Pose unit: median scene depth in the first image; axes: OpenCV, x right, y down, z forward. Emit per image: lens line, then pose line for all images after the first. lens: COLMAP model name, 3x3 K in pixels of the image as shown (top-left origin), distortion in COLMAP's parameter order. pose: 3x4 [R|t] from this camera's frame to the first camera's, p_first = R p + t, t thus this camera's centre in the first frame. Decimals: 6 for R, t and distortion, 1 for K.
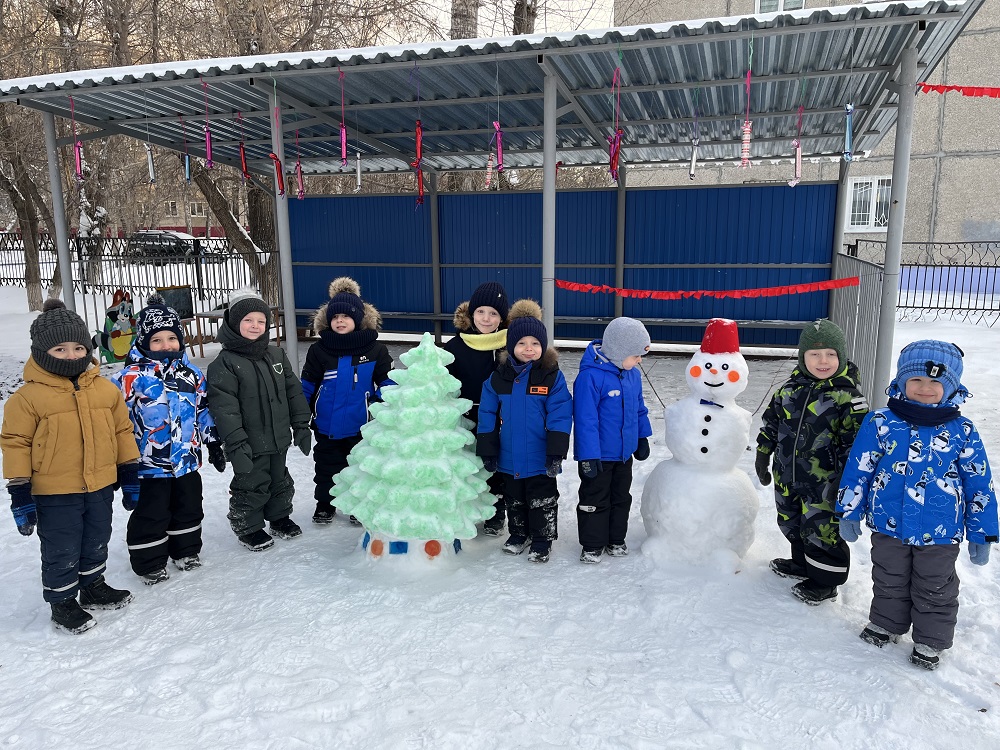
lens RADIAL K [[755.4, 0, 500.0], [0, 755.4, 375.0], [0, 0, 1]] dist [0.004027, 0.001427]
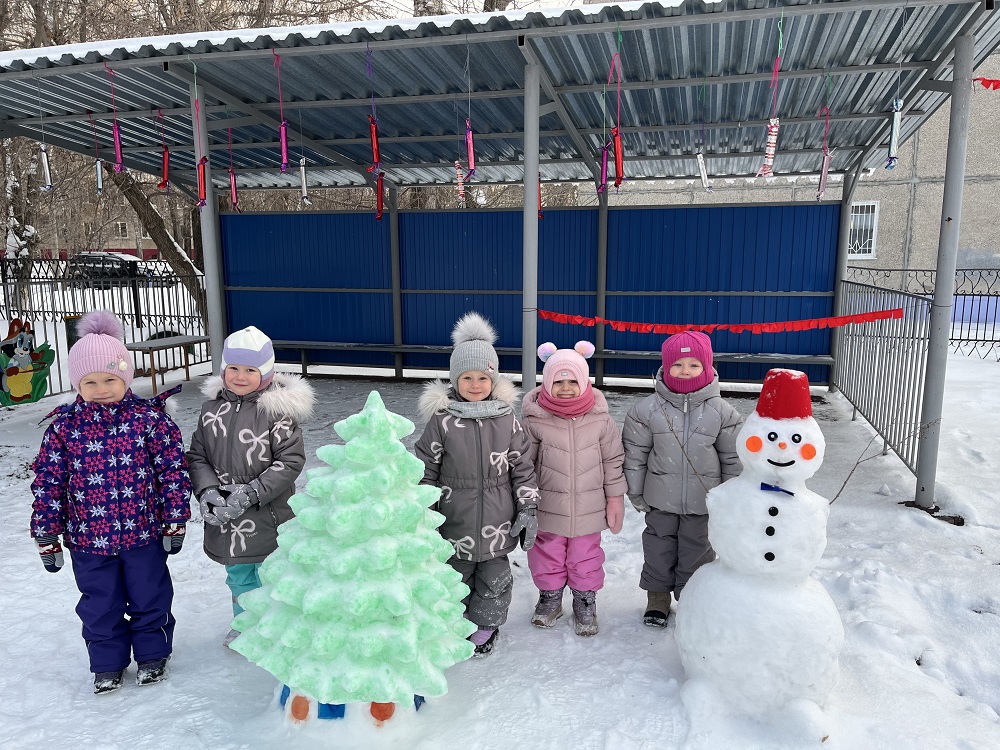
lens RADIAL K [[755.5, 0, 506.8], [0, 755.5, 388.0], [0, 0, 1]] dist [0.001917, -0.005743]
pose [[0.998406, -0.002481, 0.056392, -0.007373], [0.003374, 0.999870, -0.015739, -0.024551], [-0.056346, 0.015904, 0.998285, 0.156246]]
